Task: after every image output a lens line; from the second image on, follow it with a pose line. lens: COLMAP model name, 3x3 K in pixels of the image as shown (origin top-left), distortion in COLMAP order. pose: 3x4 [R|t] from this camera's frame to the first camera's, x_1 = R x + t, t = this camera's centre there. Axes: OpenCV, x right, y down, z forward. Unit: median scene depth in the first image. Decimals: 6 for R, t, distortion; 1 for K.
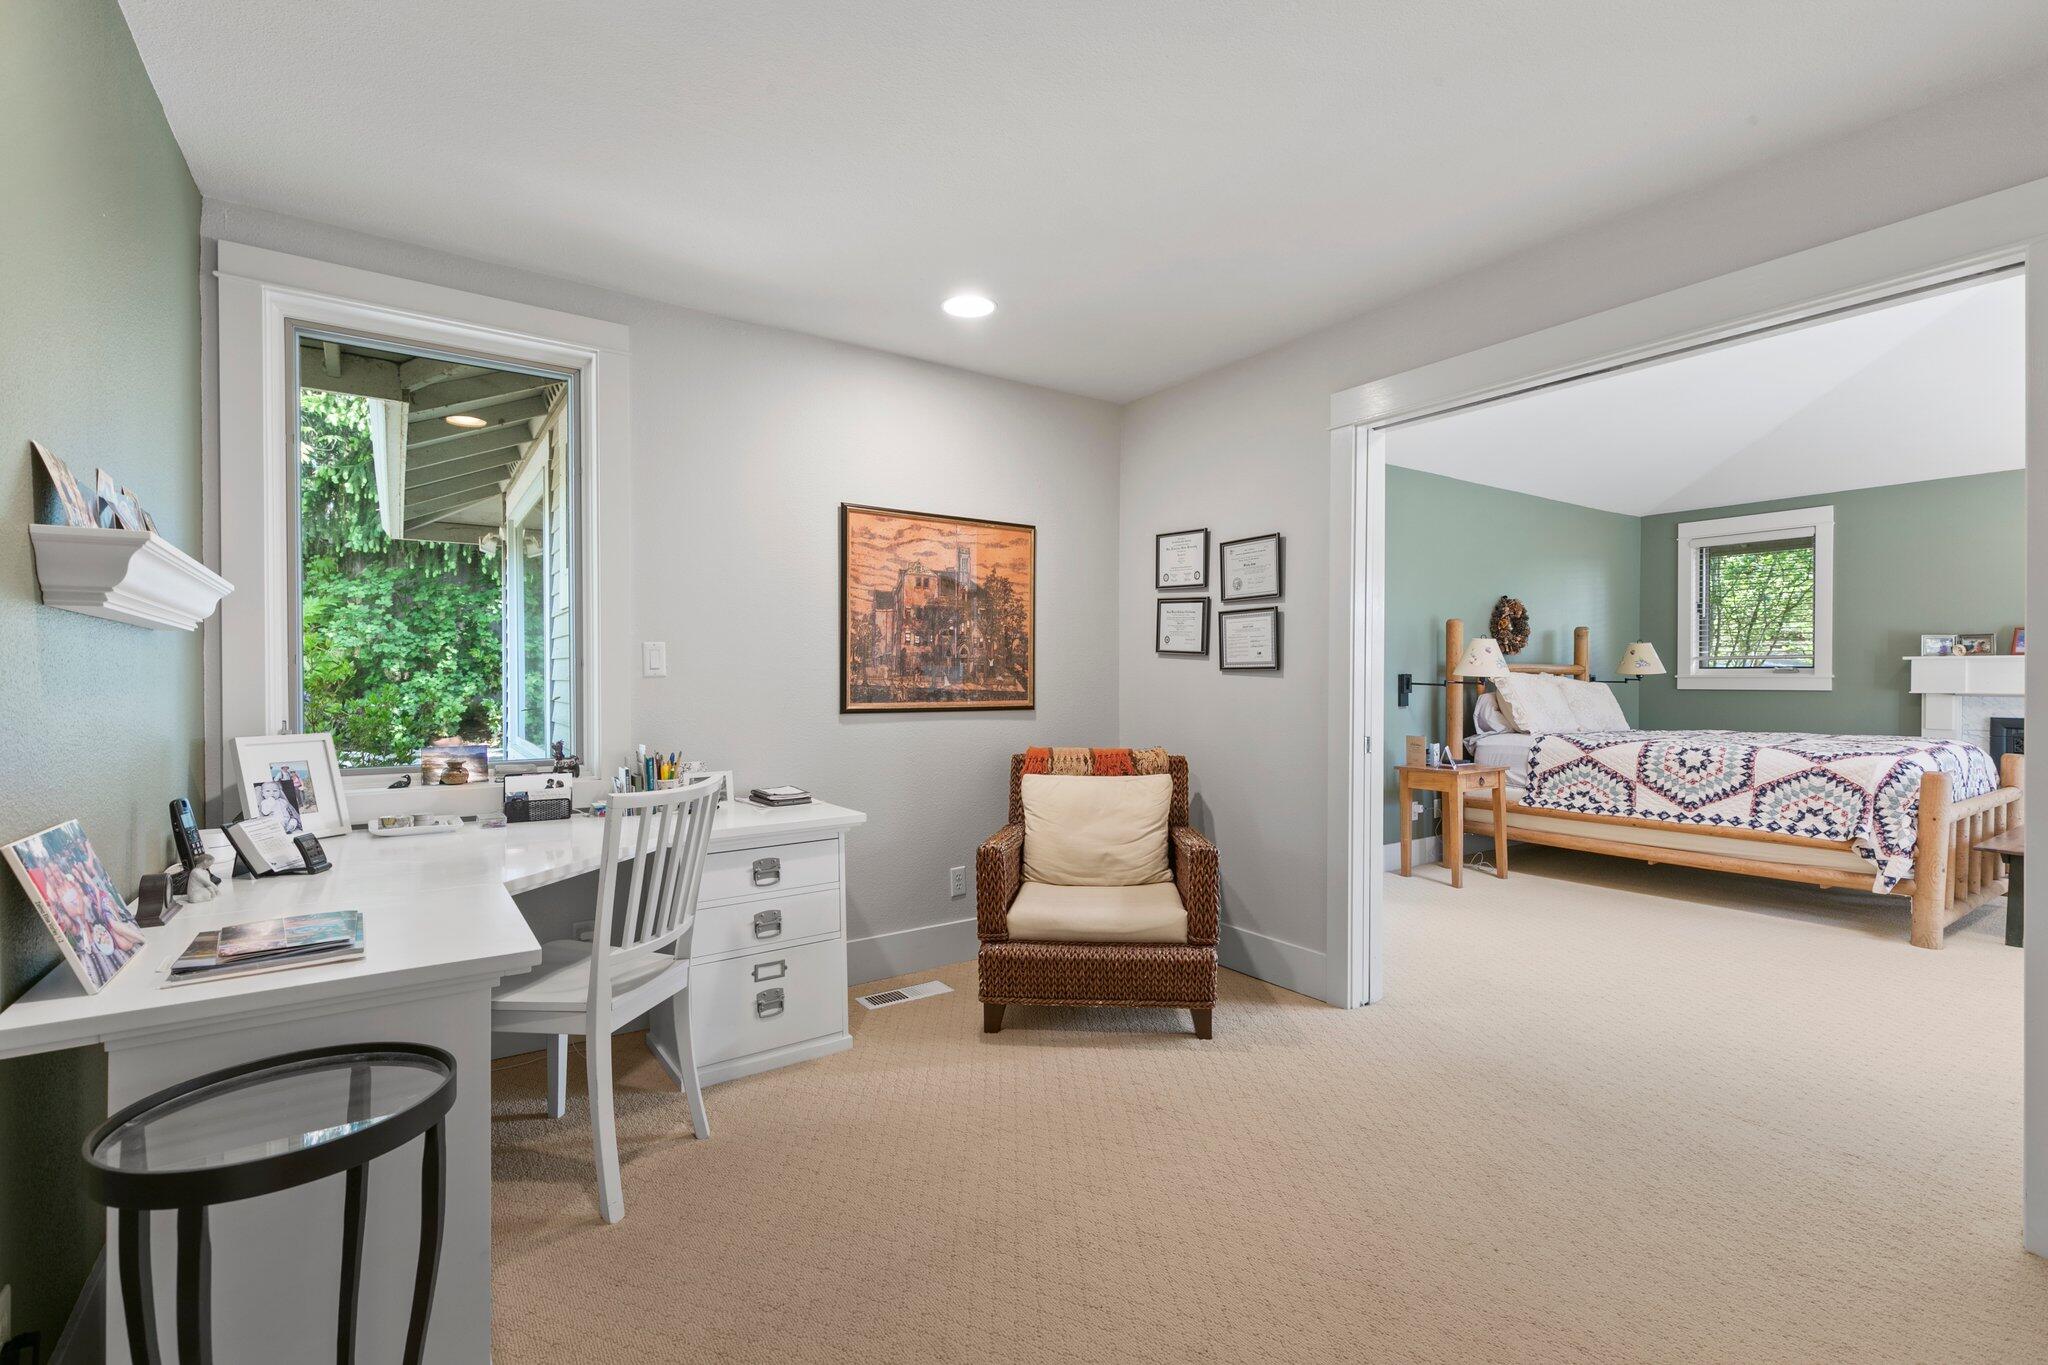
lens RADIAL K [[932.0, 0, 1024.0], [0, 932.0, 680.7], [0, 0, 1]] dist [0.001561, -0.000046]
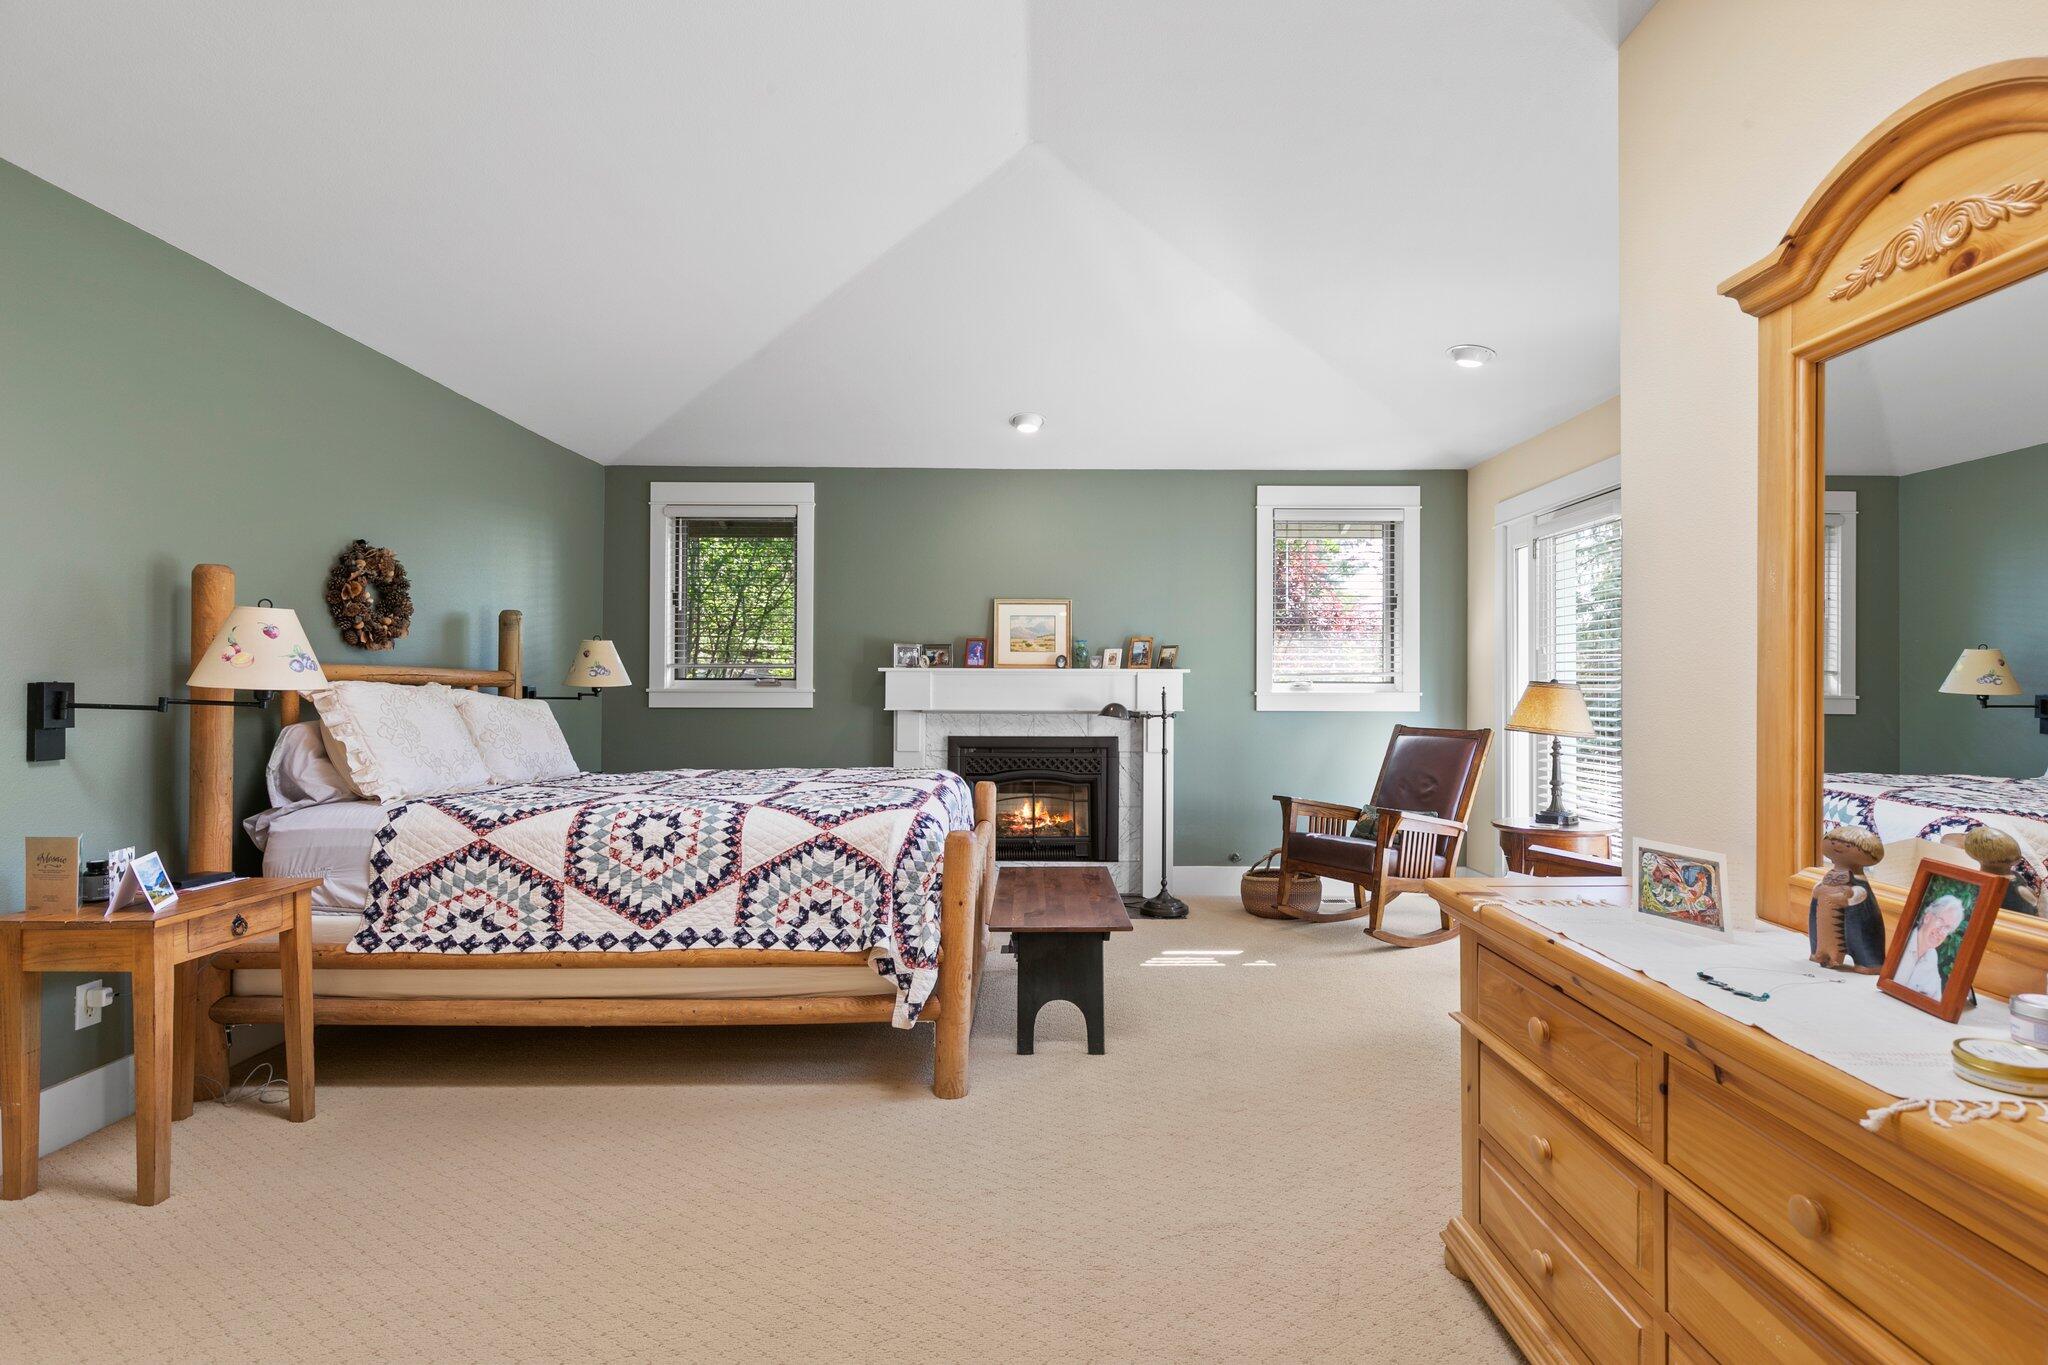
lens RADIAL K [[1017.0, 0, 1025.5], [0, 1017.0, 685.0], [0, 0, 1]] dist [0.000115, -0.000355]
pose [[0.584098, 0.006908, 0.811654, 0.311689], [0.001307, 0.999954, -0.009450, -0.001155], [-0.811682, 0.006580, 0.584062, 0.408106]]
